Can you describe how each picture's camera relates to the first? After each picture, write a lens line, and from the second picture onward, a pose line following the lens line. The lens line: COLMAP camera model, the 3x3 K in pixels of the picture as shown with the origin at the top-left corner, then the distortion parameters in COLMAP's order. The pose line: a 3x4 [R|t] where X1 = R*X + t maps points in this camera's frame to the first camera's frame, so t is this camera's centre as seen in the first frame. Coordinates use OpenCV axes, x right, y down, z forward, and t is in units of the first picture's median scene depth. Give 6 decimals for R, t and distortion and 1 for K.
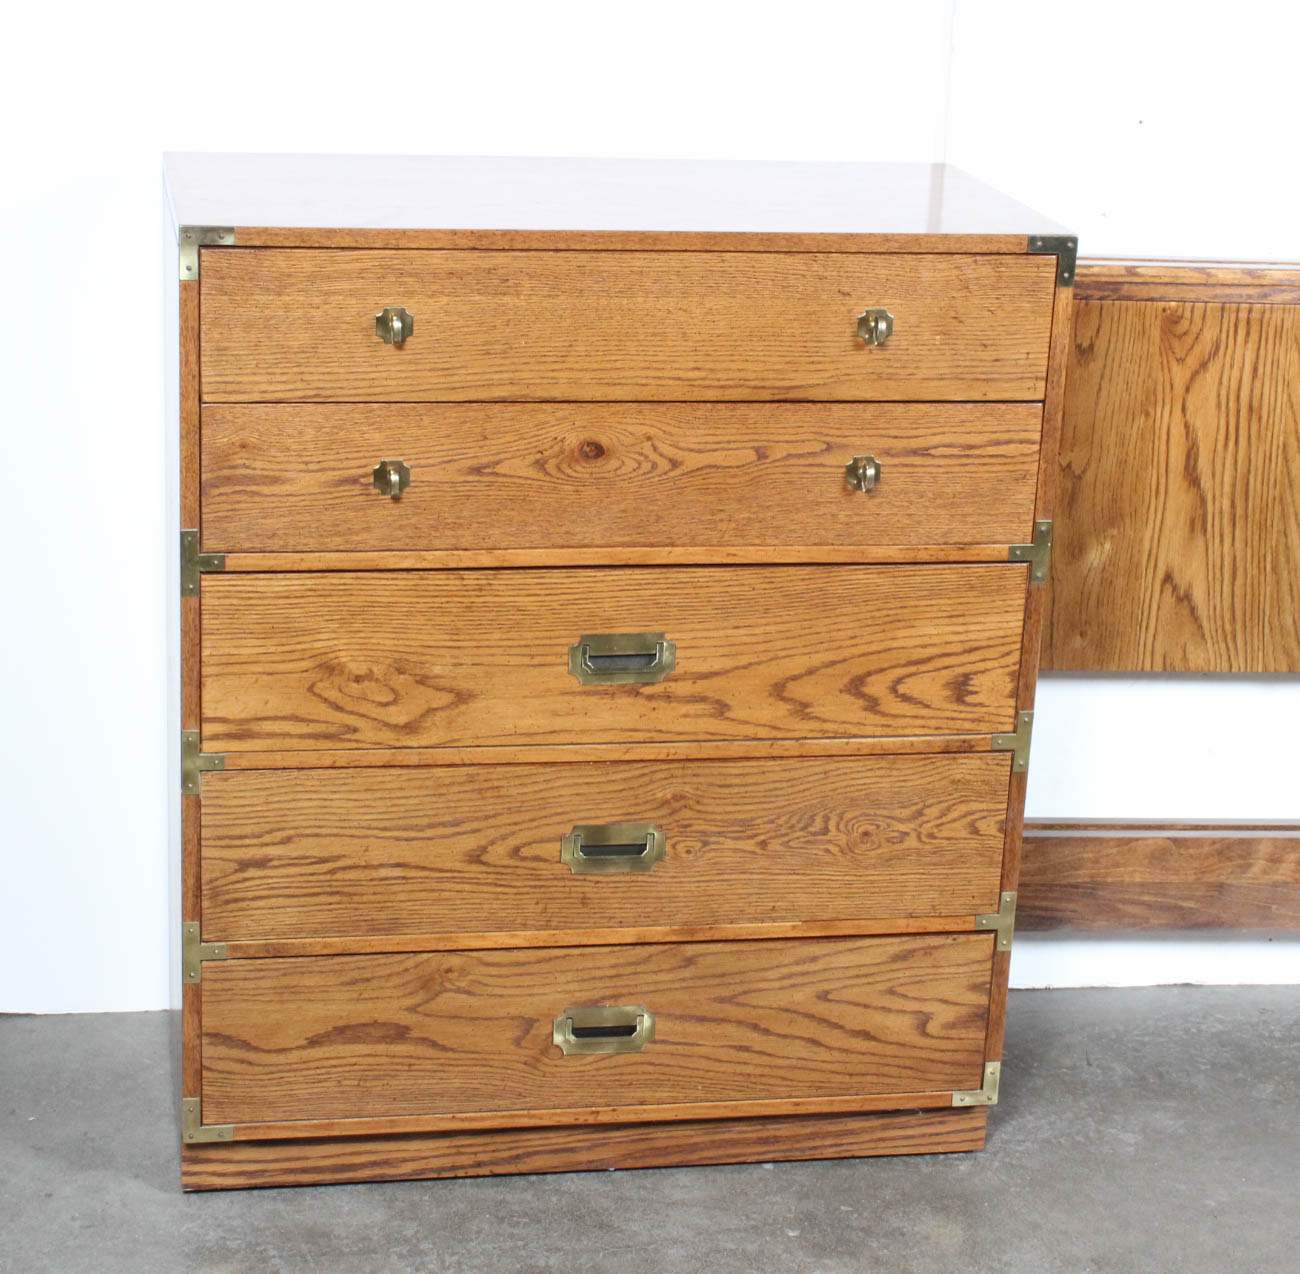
lens RADIAL K [[2855.6, 0, 630.4], [0, 2855.6, 610.9], [0, 0, 1]] dist [-0.055917, 0.000000]
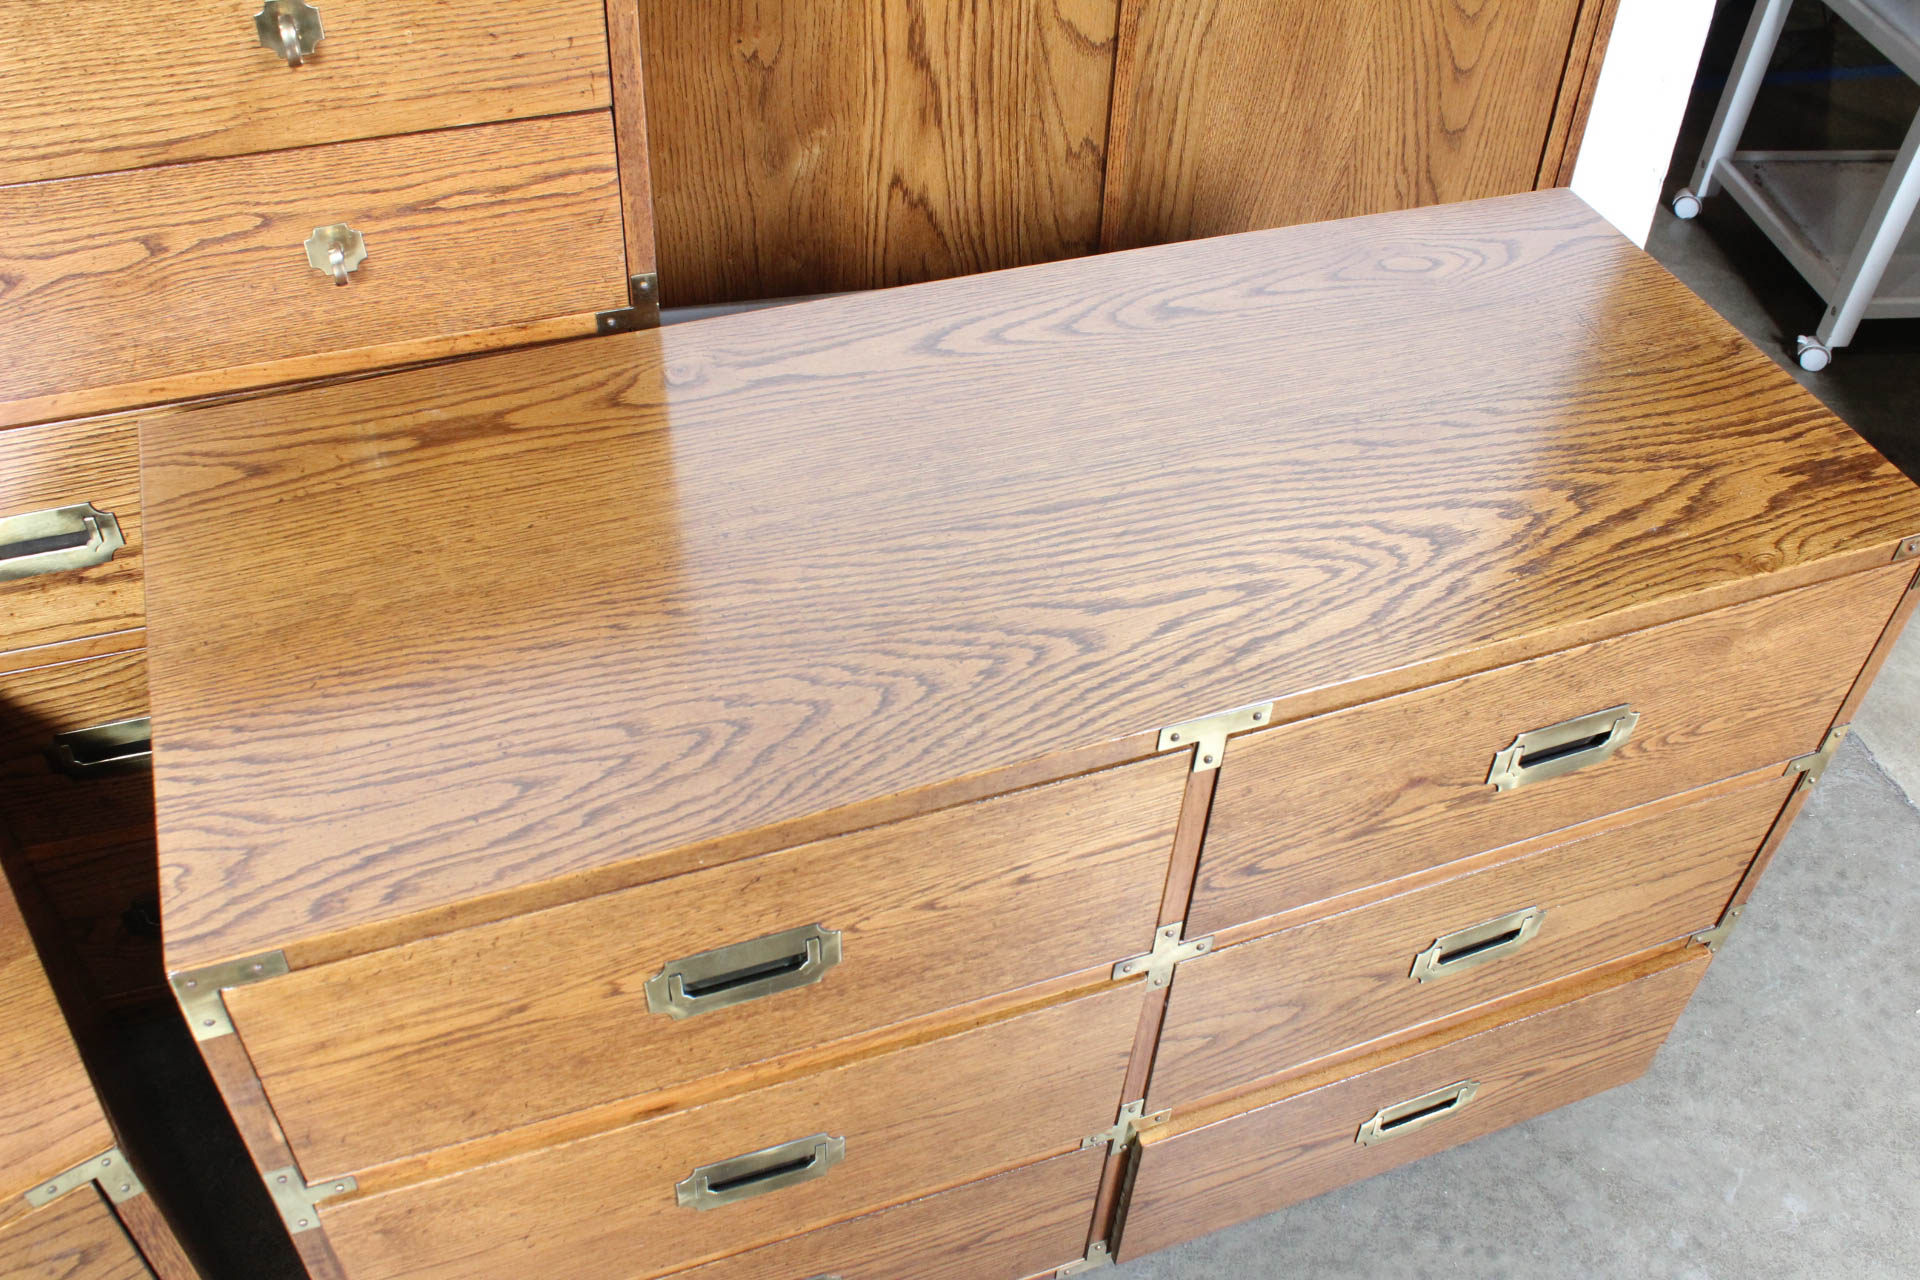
lens RADIAL K [[1749.1, 0, 970.8], [0, 1749.1, 649.4], [0, 0, 1]] dist [-0.132202, 0.089086]
pose [[0.989914, -0.092287, 0.107487, 0.171725], [0.033012, 0.888091, 0.458481, -0.138554], [-0.137770, -0.450308, 0.882180, 0.604671]]
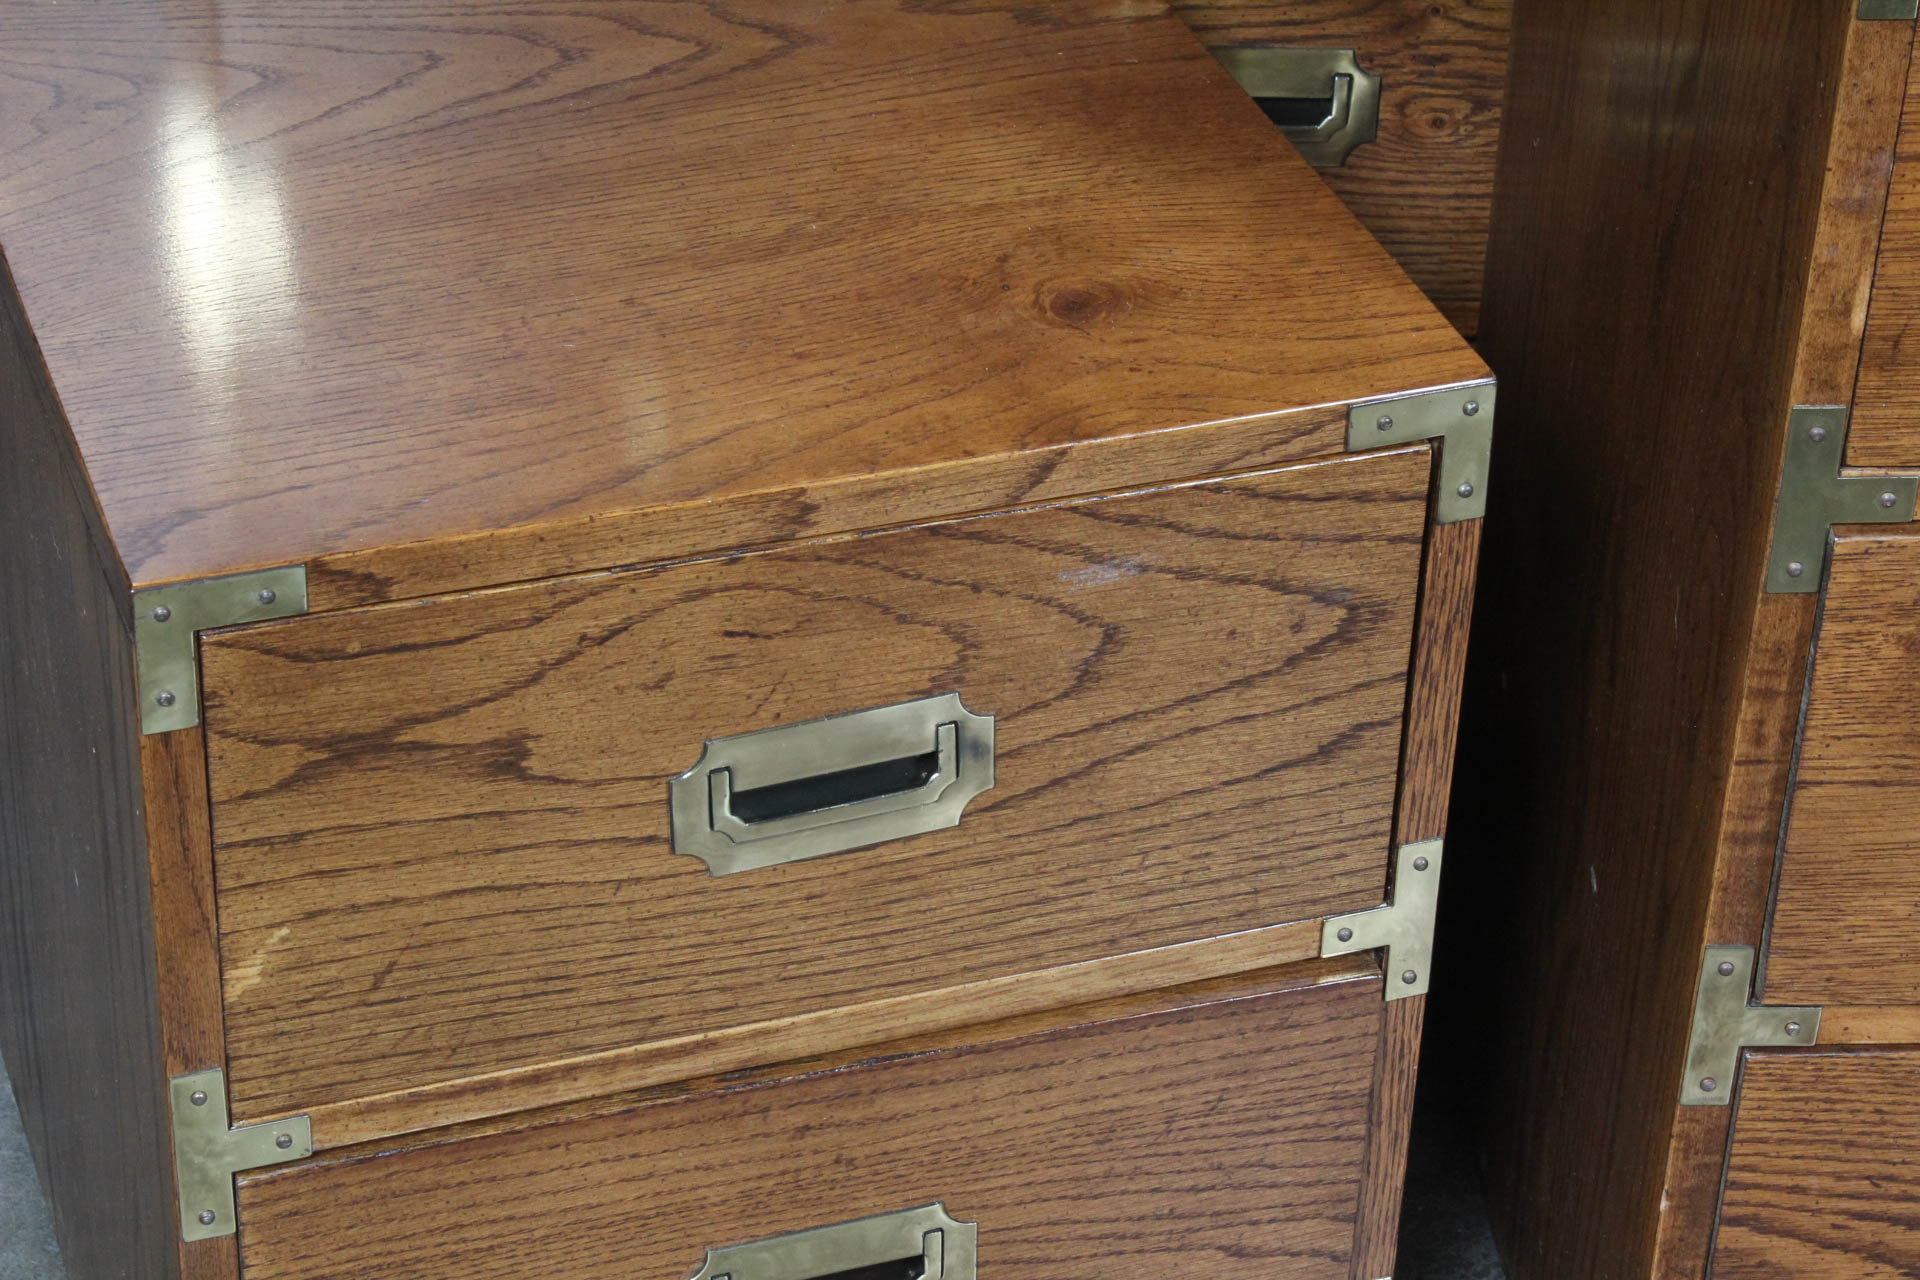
lens RADIAL K [[4559.5, 0, 955.5], [0, 4559.5, 630.6], [0, 0, 1]] dist [0.077927, 0.000000]
pose [[0.989641, 0.073038, -0.123594, 0.039015], [-0.038708, 0.964779, 0.260198, -0.011270], [0.138245, -0.252719, 0.957612, 0.370310]]
